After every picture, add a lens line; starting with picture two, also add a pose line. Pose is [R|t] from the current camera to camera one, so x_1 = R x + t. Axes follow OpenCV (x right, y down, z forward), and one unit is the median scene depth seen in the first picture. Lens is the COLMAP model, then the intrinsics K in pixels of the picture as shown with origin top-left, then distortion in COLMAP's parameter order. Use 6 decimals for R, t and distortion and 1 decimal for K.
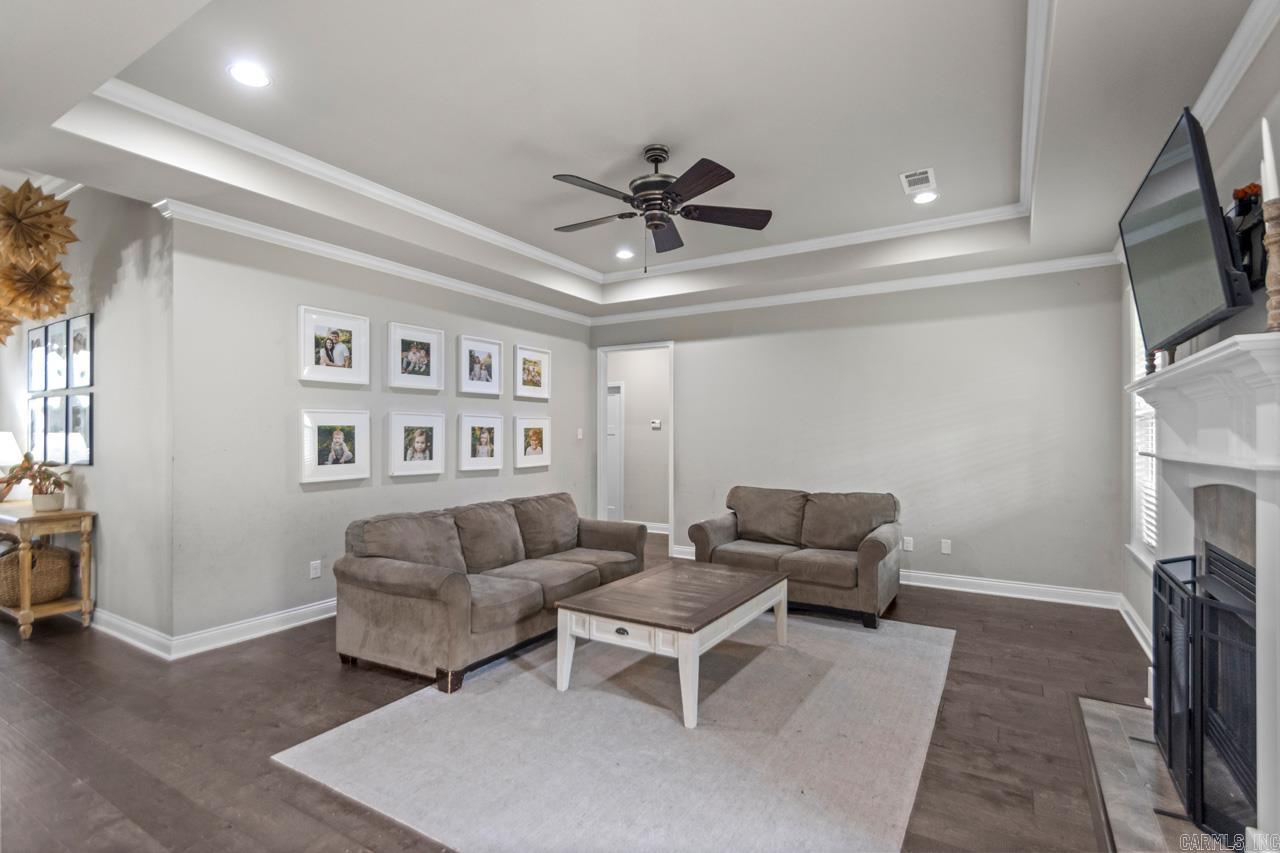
lens RADIAL K [[595.2, 0, 645.6], [0, 595.2, 429.0], [0, 0, 1]] dist [0.015616, -0.016717]
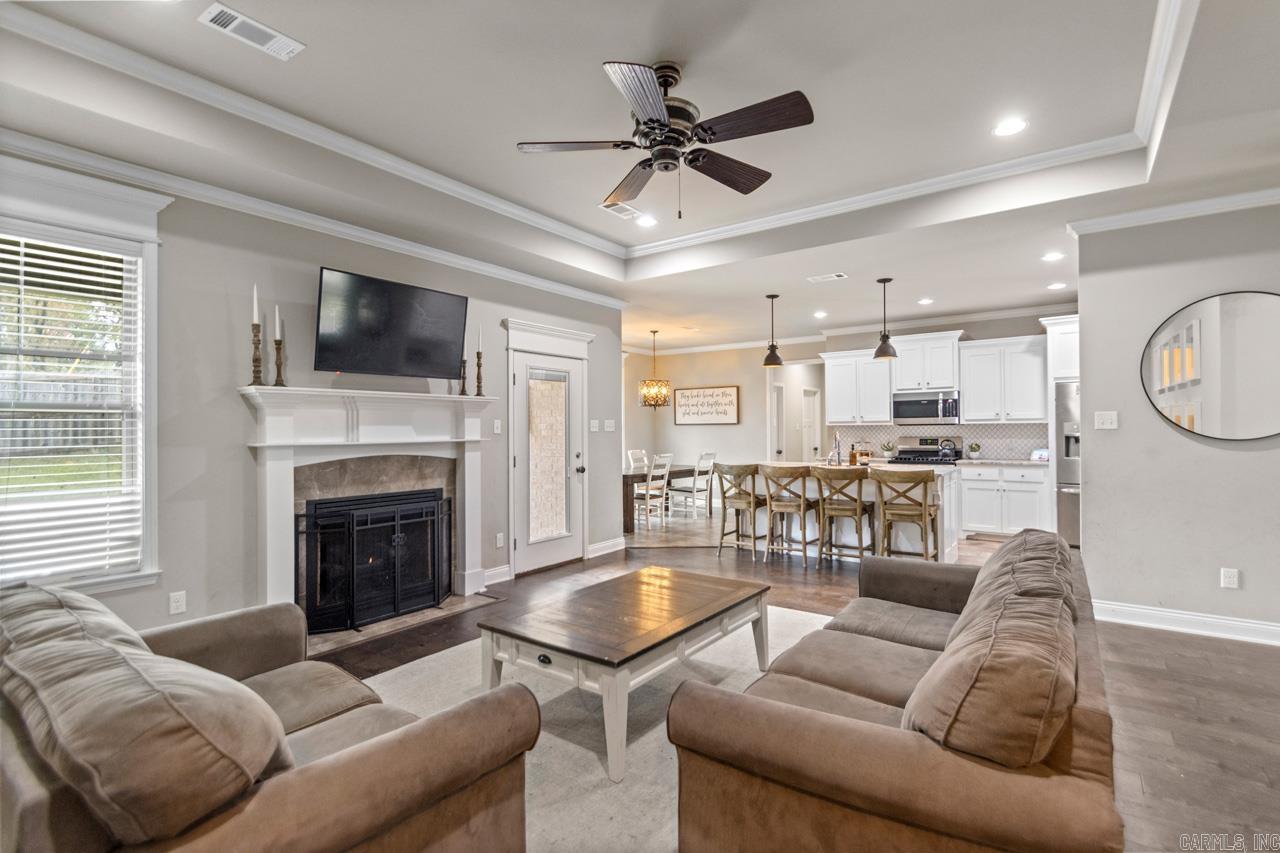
lens RADIAL K [[598.9, 0, 650.1], [0, 598.9, 422.4], [0, 0, 1]] dist [0.015262, -0.010761]
pose [[-0.997457, 0.006949, 0.070931, -0.012054], [0.005347, 0.999727, -0.022746, 0.018384], [-0.071070, -0.022309, -0.997222, 1.418839]]
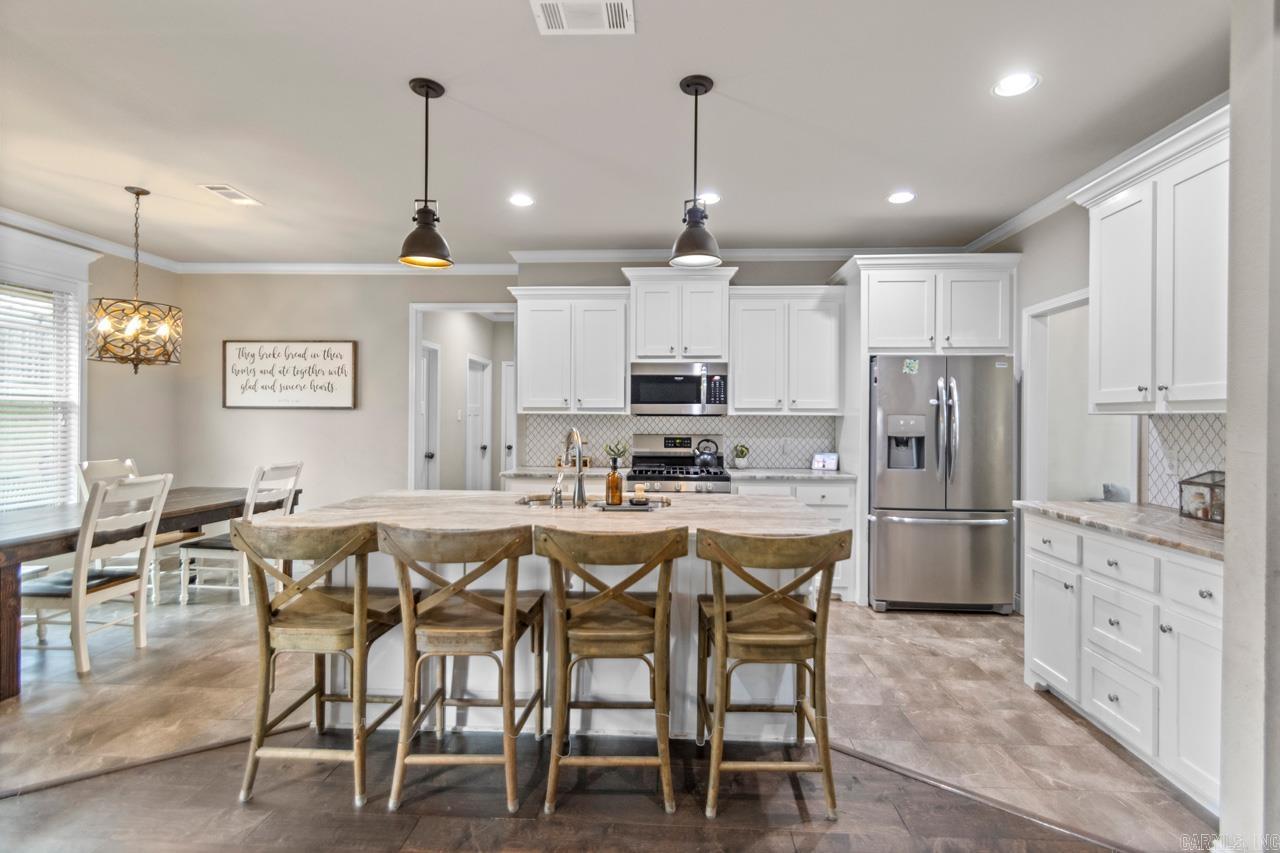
lens RADIAL K [[598.9, 0, 650.1], [0, 598.9, 422.4], [0, 0, 1]] dist [0.015262, -0.010761]
pose [[-0.876974, -0.004521, -0.480517, -0.116847], [-0.003292, 0.999989, -0.003399, 0.006479], [0.480527, -0.001399, -0.876979, 0.582821]]
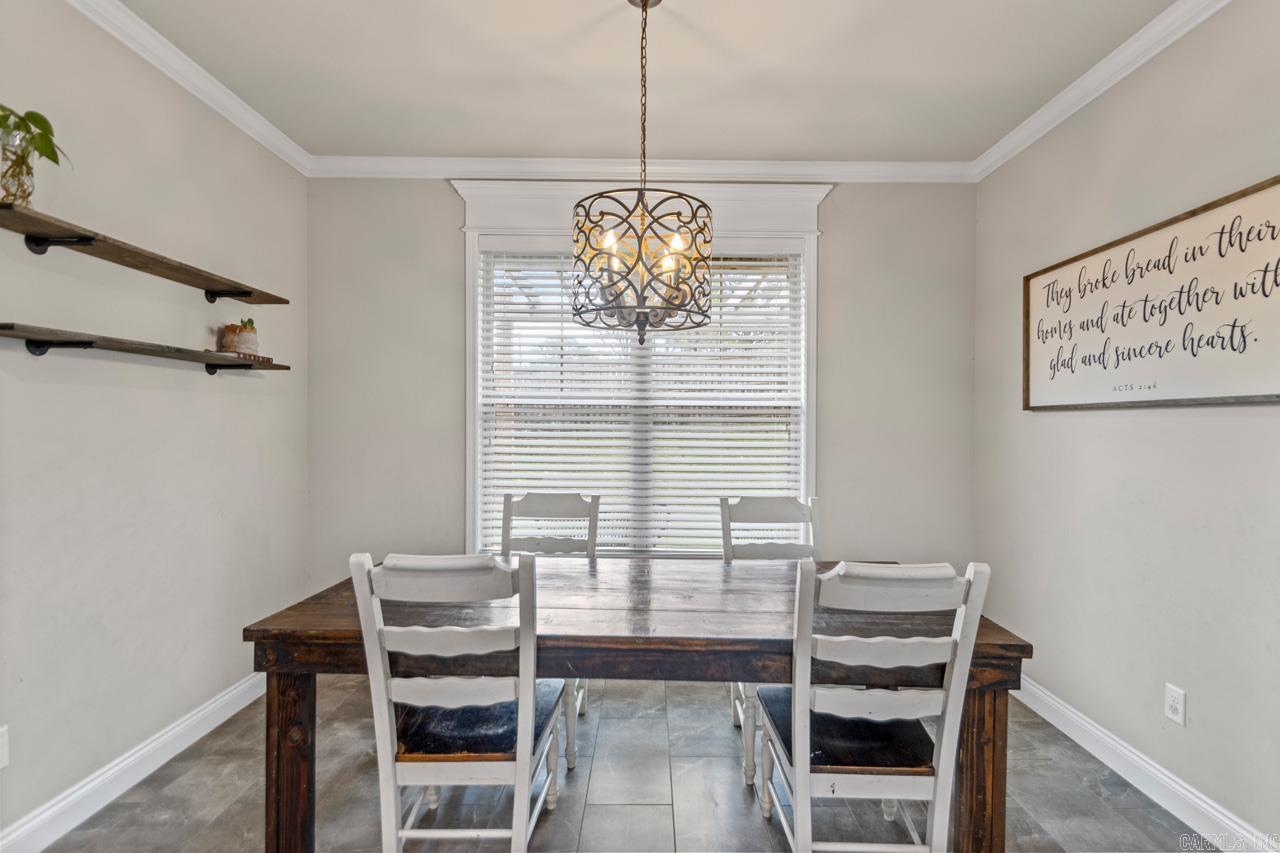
lens RADIAL K [[598.9, 0, 650.1], [0, 598.9, 422.4], [0, 0, 1]] dist [0.015262, -0.010761]
pose [[-0.524180, -0.001831, 0.851605, -0.269161], [-0.017058, 0.999820, -0.008350, -0.000464], [-0.851437, -0.018904, -0.524117, -0.269333]]
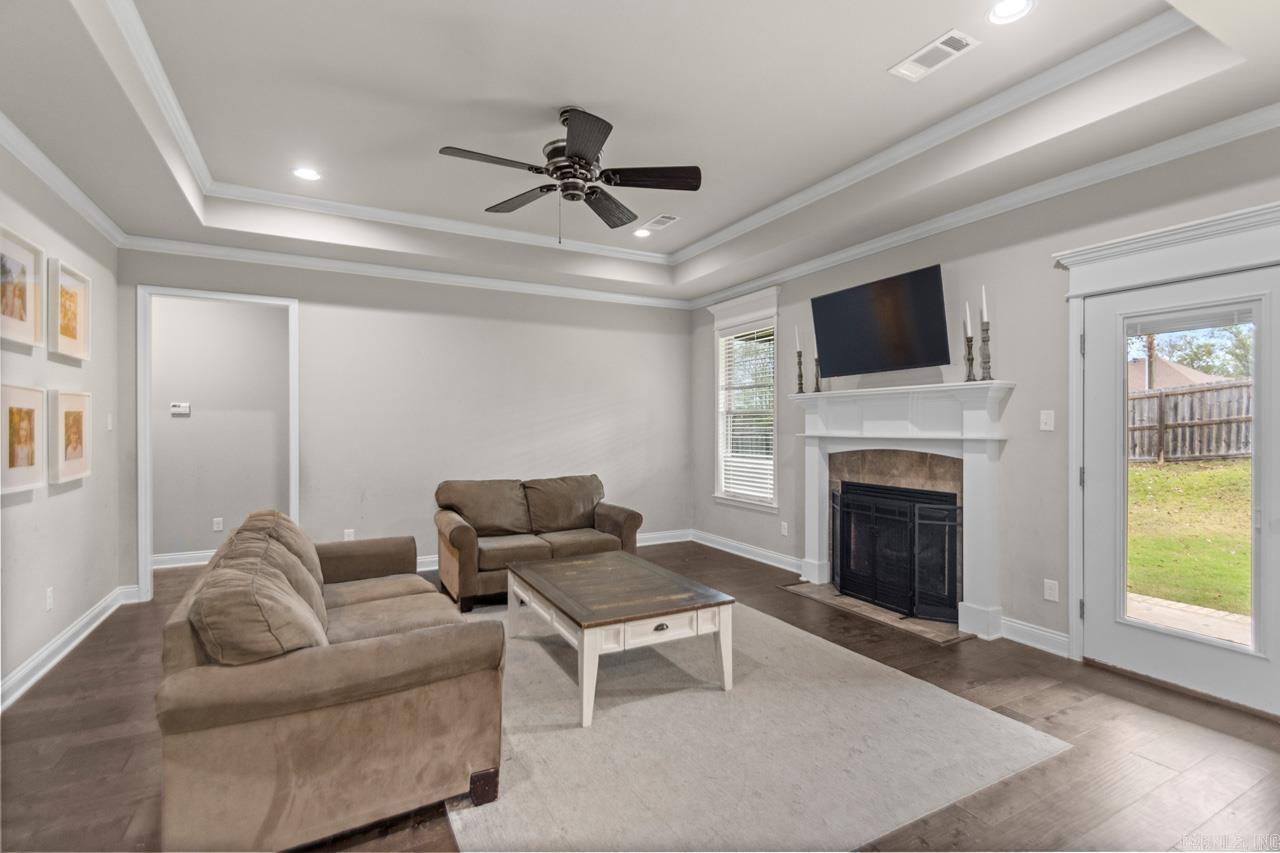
lens RADIAL K [[598.9, 0, 650.1], [0, 598.9, 422.4], [0, 0, 1]] dist [0.015262, -0.010761]
pose [[0.495787, 0.003387, 0.868437, -0.572522], [-0.008255, 0.999966, 0.000813, 0.004973], [-0.868405, -0.007572, 0.495798, 0.344024]]
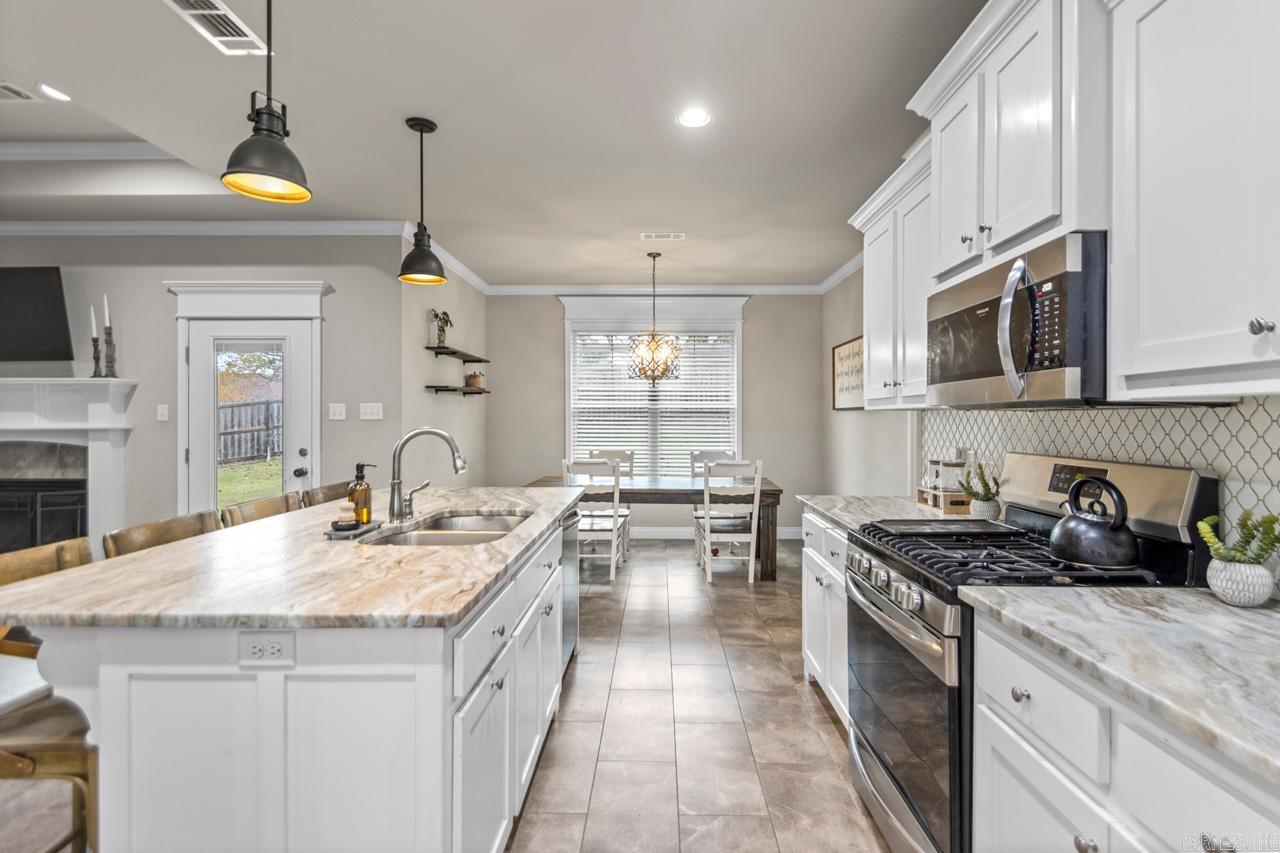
lens RADIAL K [[598.9, 0, 650.1], [0, 598.9, 422.4], [0, 0, 1]] dist [0.015262, -0.010761]
pose [[-0.507286, -0.009197, 0.861729, -0.881569], [-0.010421, 0.999935, 0.004537, 0.001402], [-0.861715, -0.006678, -0.507349, 0.097127]]
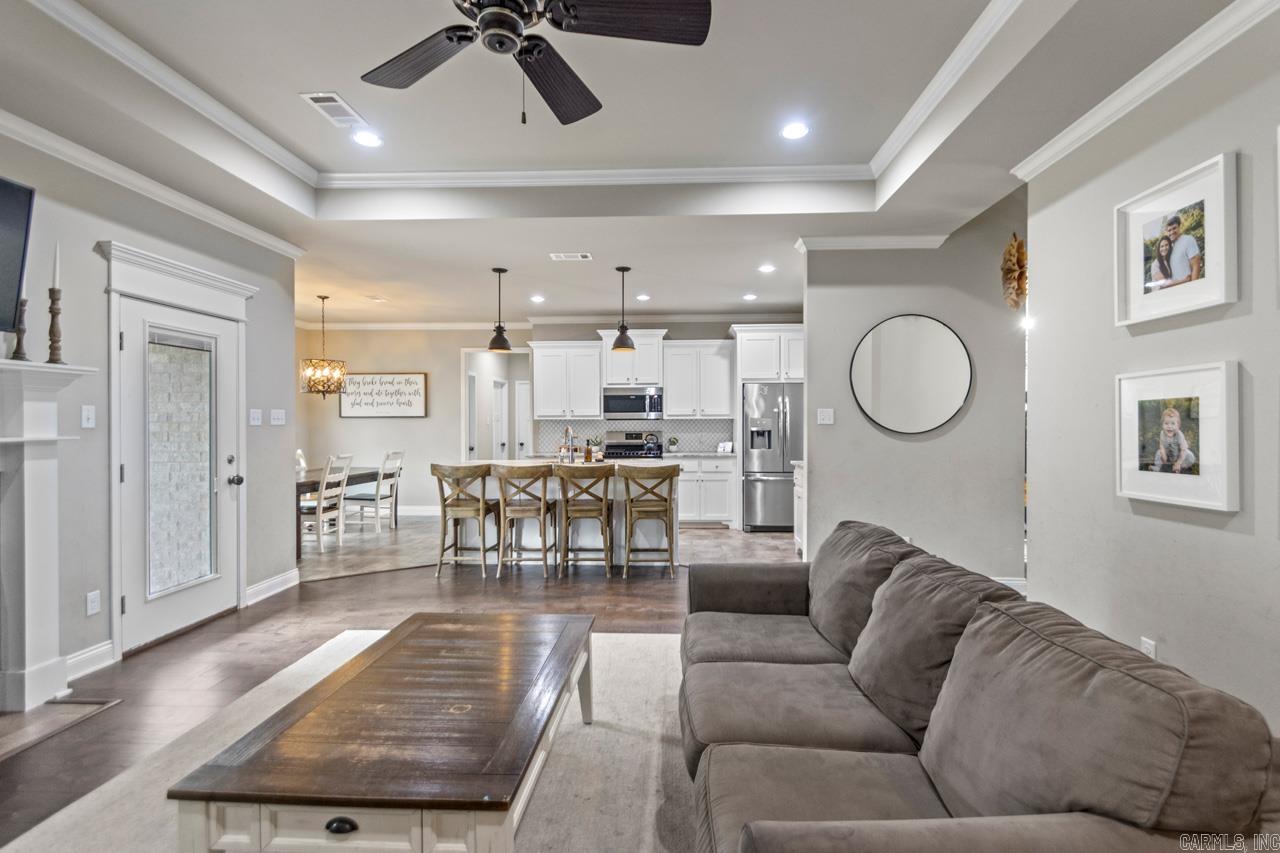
lens RADIAL K [[609.9, 0, 653.4], [0, 609.9, 424.3], [0, 0, 1]] dist [0.000886, -0.000625]
pose [[-0.871969, 0.002568, -0.489554, 0.136951], [0.006990, 0.999950, -0.007205, 0.017247], [0.489511, -0.009705, -0.871943, 1.231445]]
